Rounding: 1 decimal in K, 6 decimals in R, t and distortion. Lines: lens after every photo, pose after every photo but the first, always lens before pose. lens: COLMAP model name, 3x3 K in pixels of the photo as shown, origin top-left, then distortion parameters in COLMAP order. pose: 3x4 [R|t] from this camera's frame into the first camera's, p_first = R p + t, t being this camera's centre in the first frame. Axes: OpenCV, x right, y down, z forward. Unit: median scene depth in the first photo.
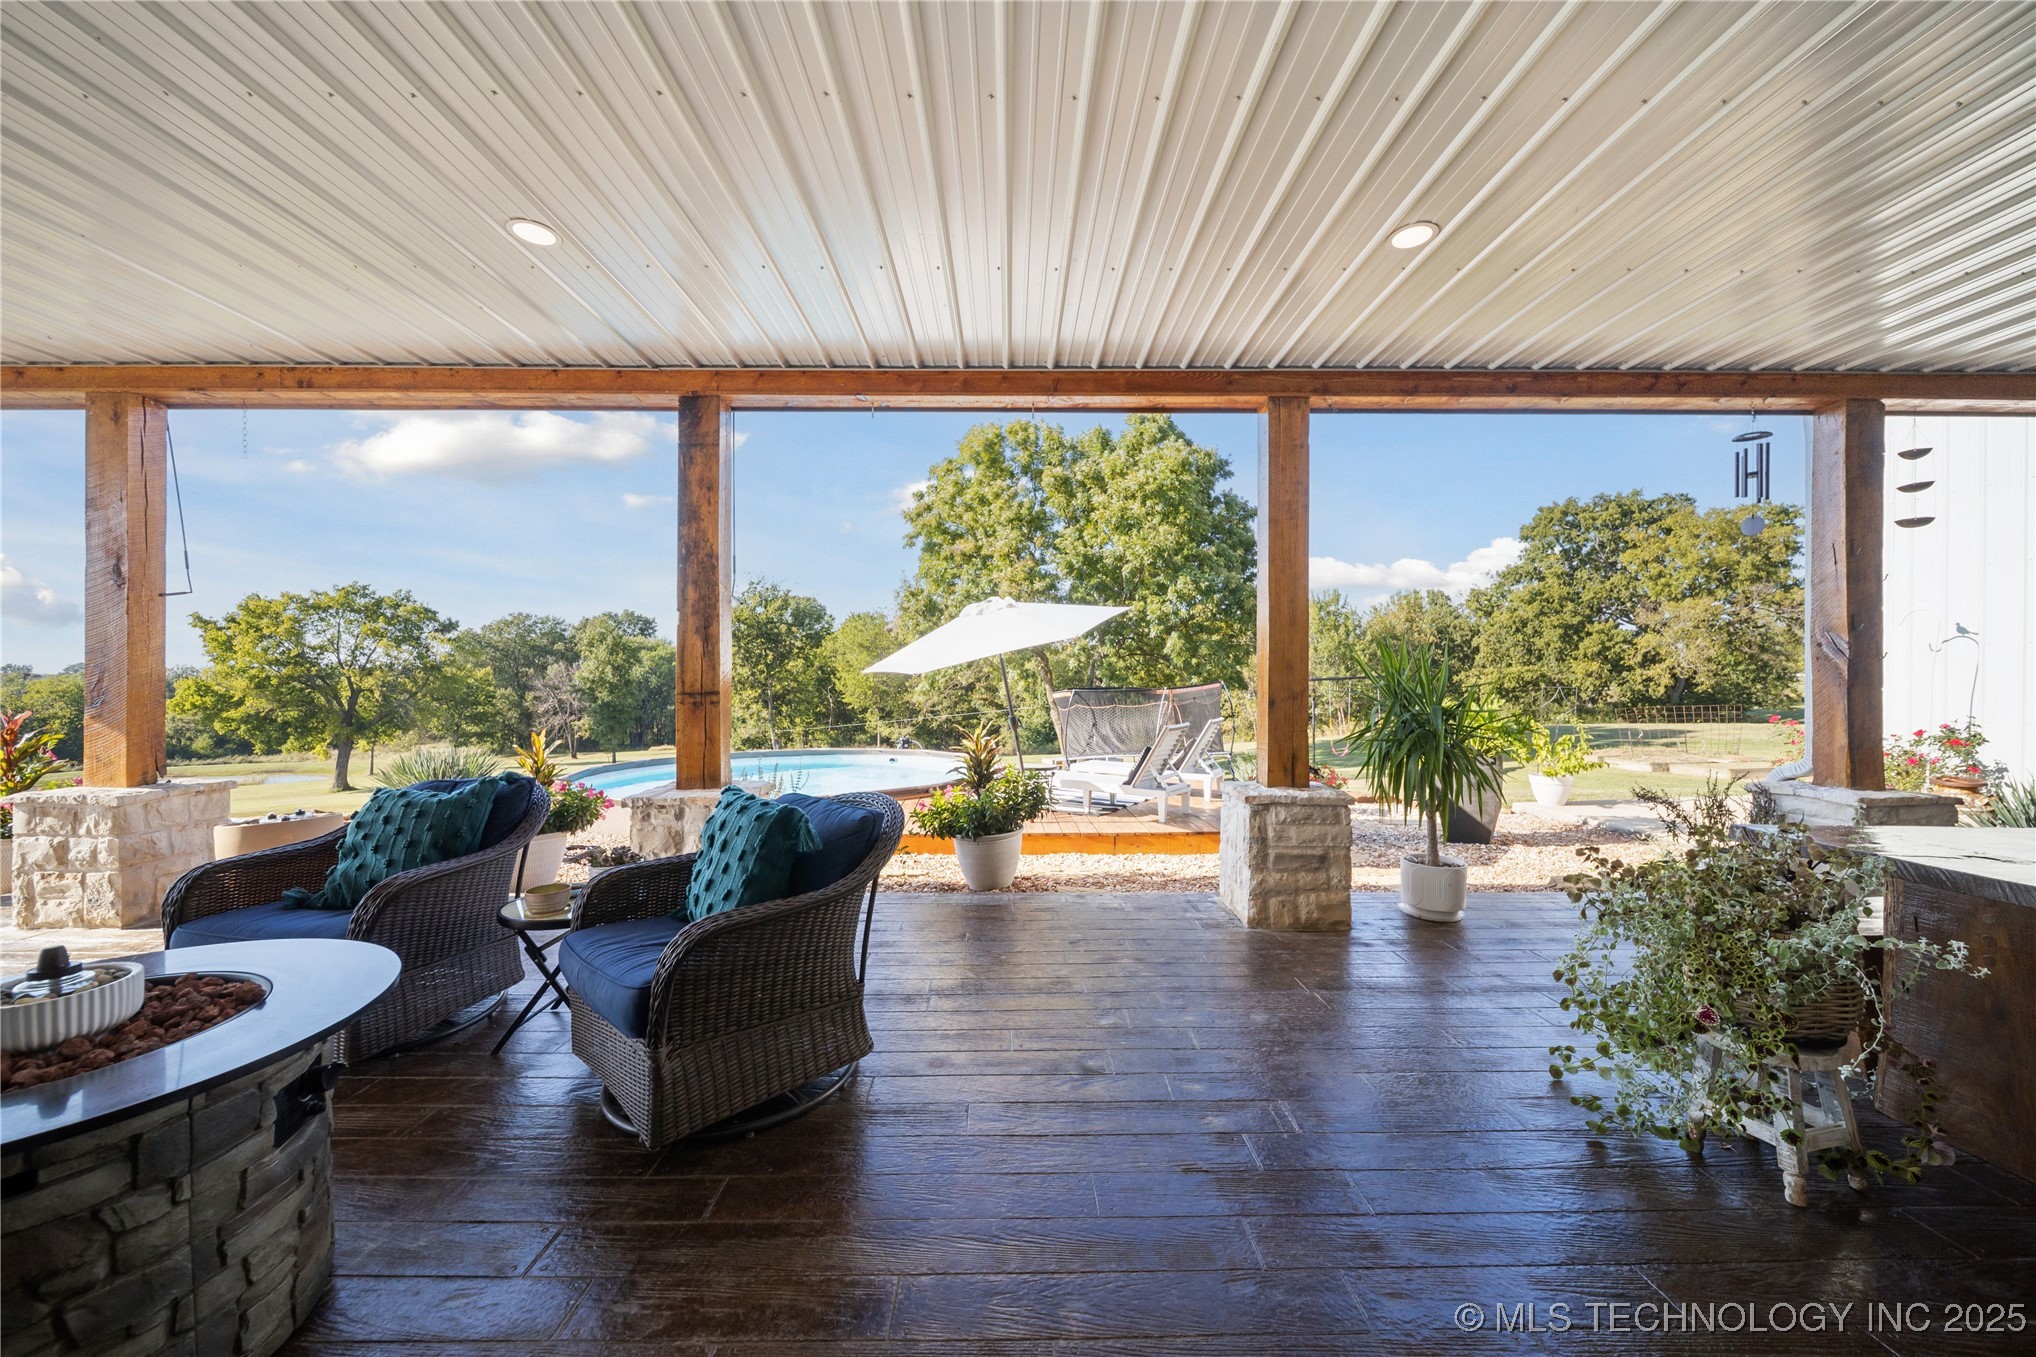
lens RADIAL K [[719.0, 0, 1016.0], [0, 719.0, 682.5], [0, 0, 1]] dist [0.002520, -0.002062]
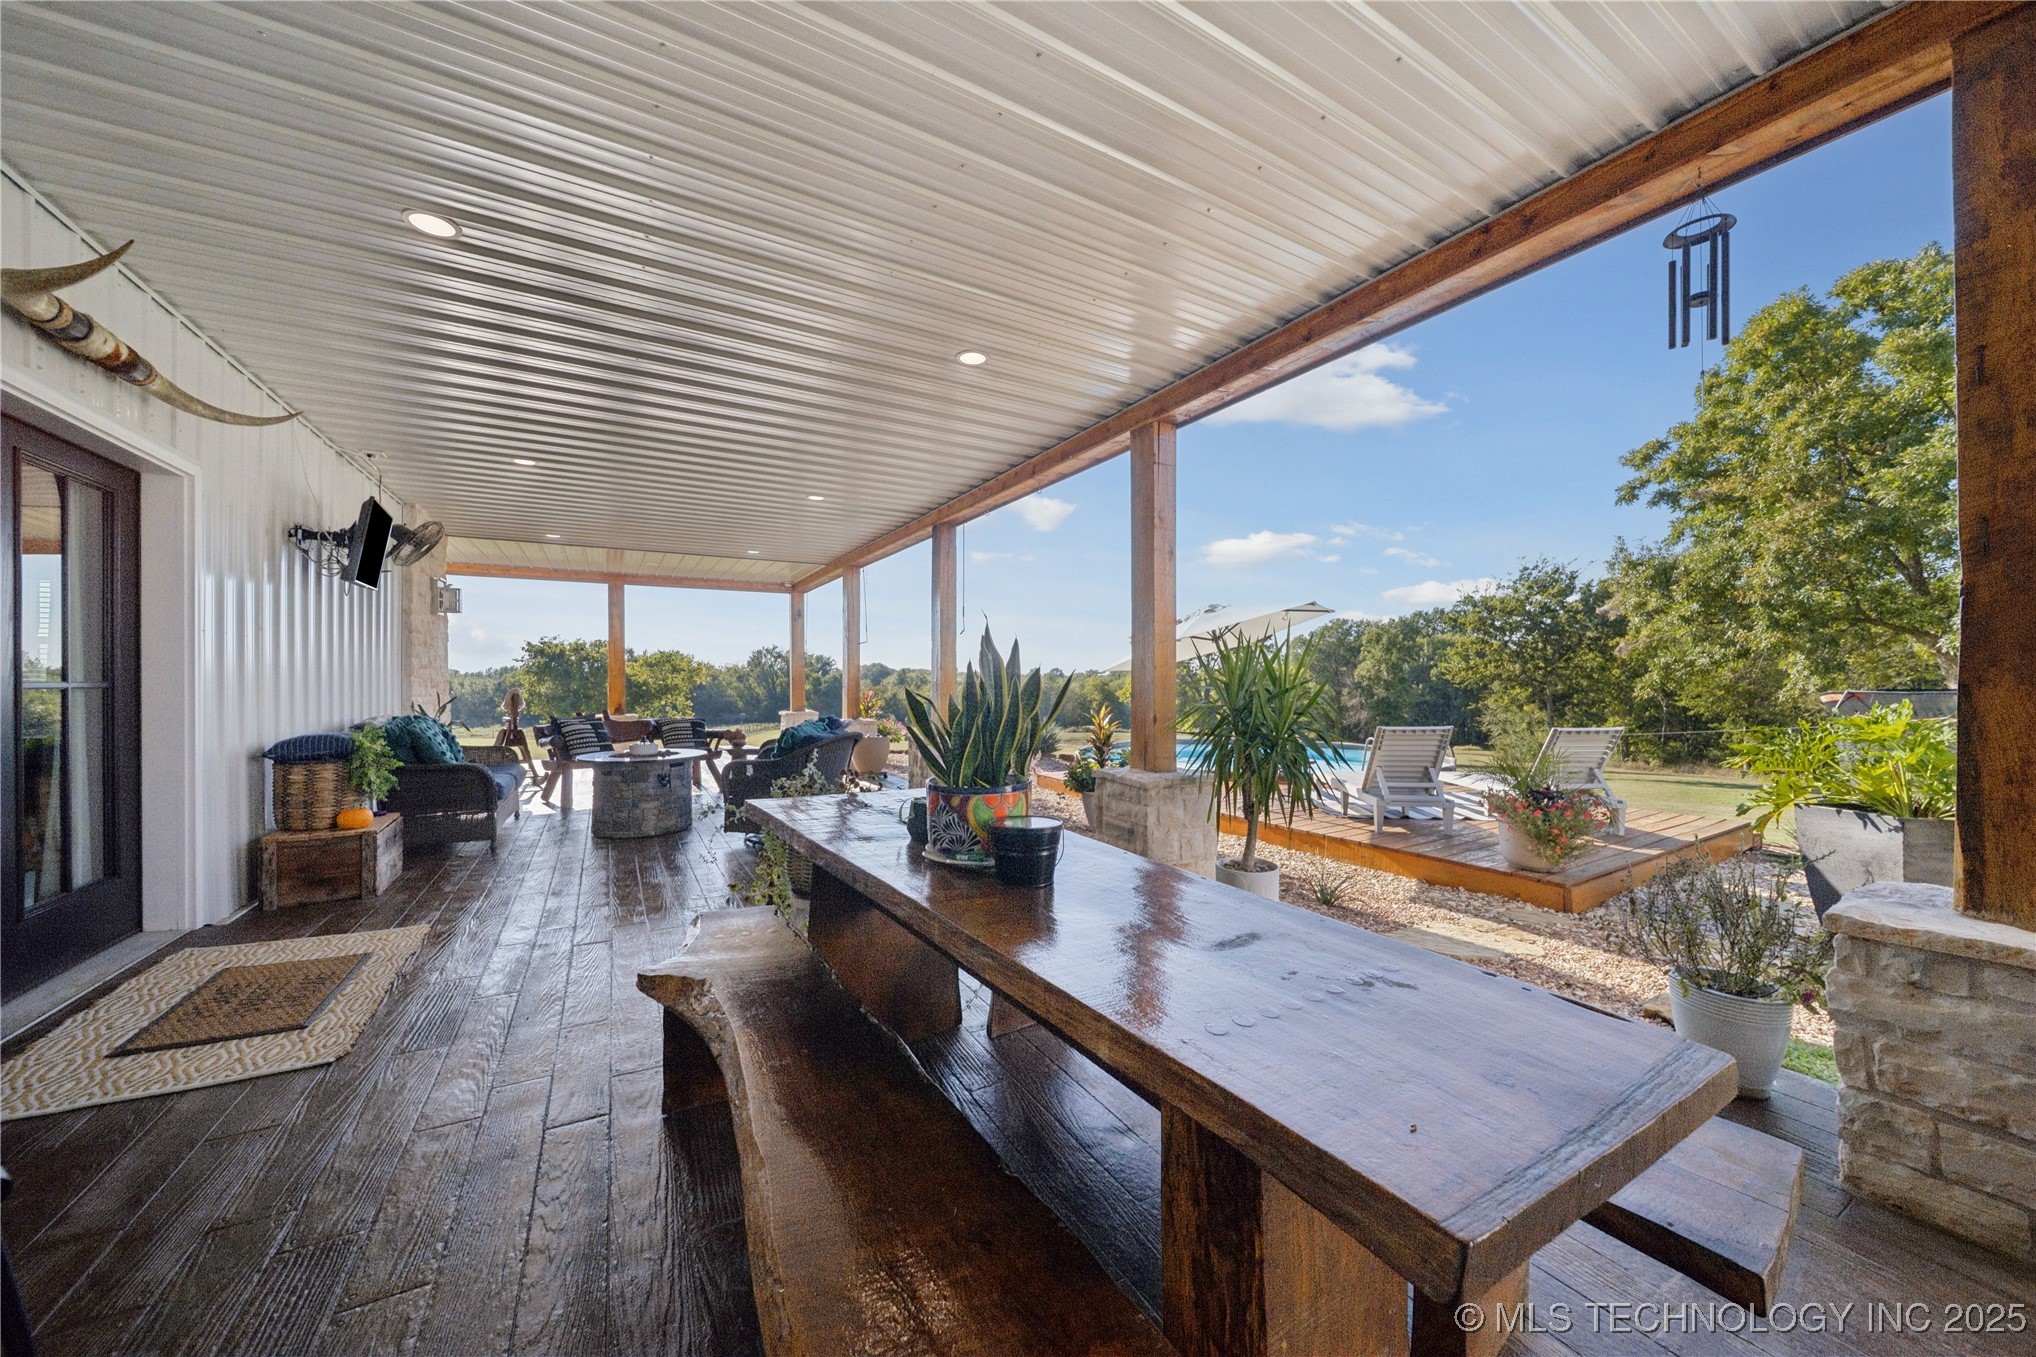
lens RADIAL K [[719.0, 0, 1015.2], [0, 719.0, 676.9], [0, 0, 1]] dist [0.002520, -0.002062]
pose [[0.485672, -0.005044, -0.874127, 1.336445], [0.000809, 0.999986, -0.005321, 0.004872], [0.874141, 0.001877, 0.485669, 0.288186]]
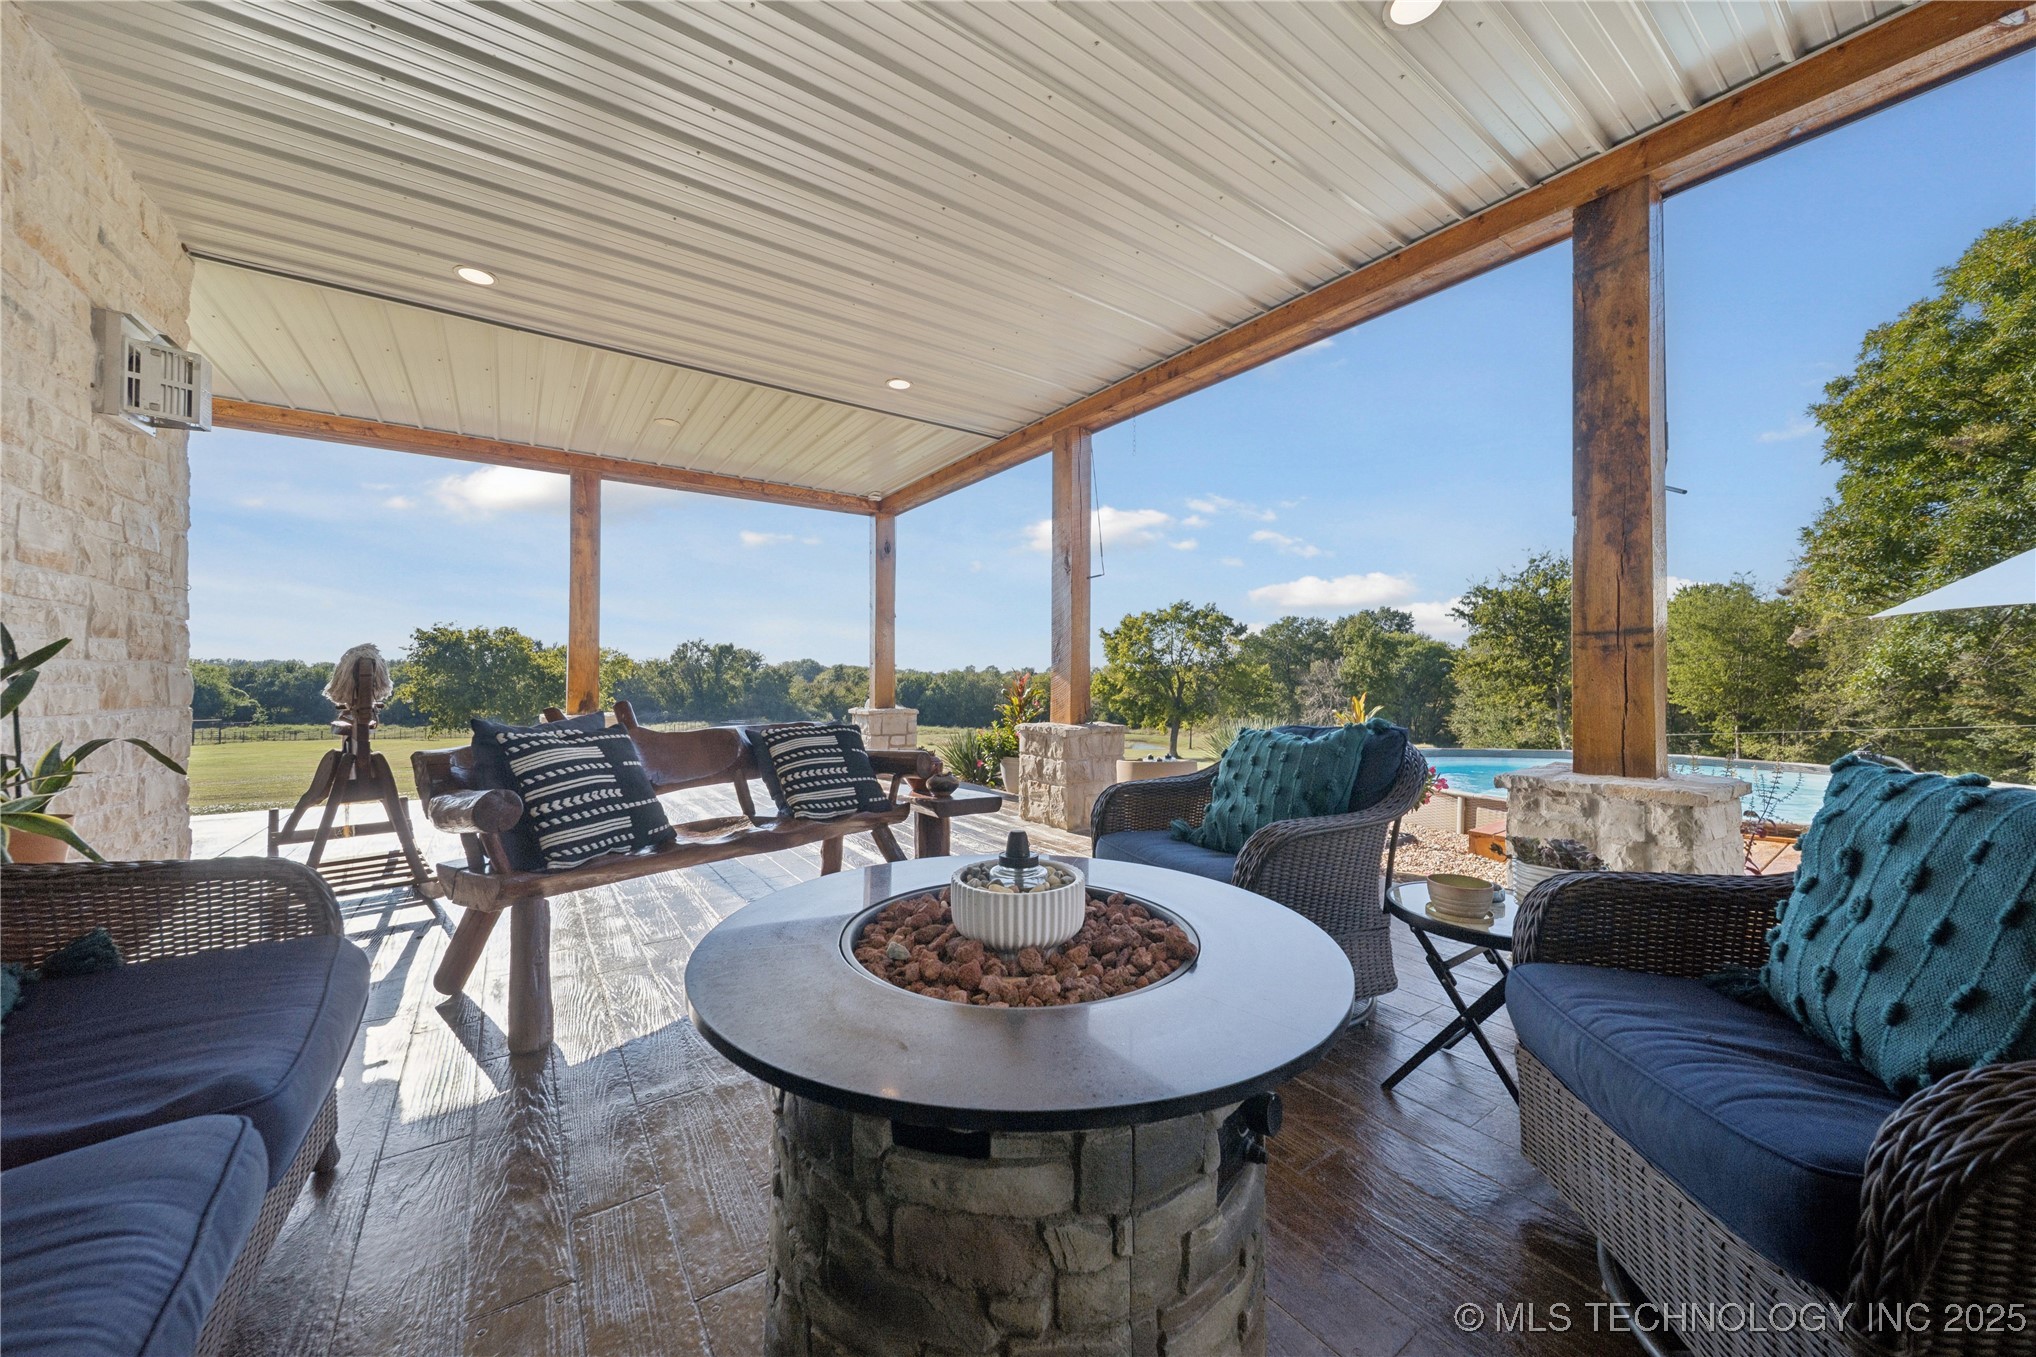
lens RADIAL K [[719.0, 0, 1018.9], [0, 719.0, 675.8], [0, 0, 1]] dist [0.002520, -0.002062]
pose [[0.571231, -0.000390, -0.820789, -0.207472], [-0.004450, 0.999984, -0.003572, 0.060606], [0.820777, 0.005693, 0.571220, 0.166295]]
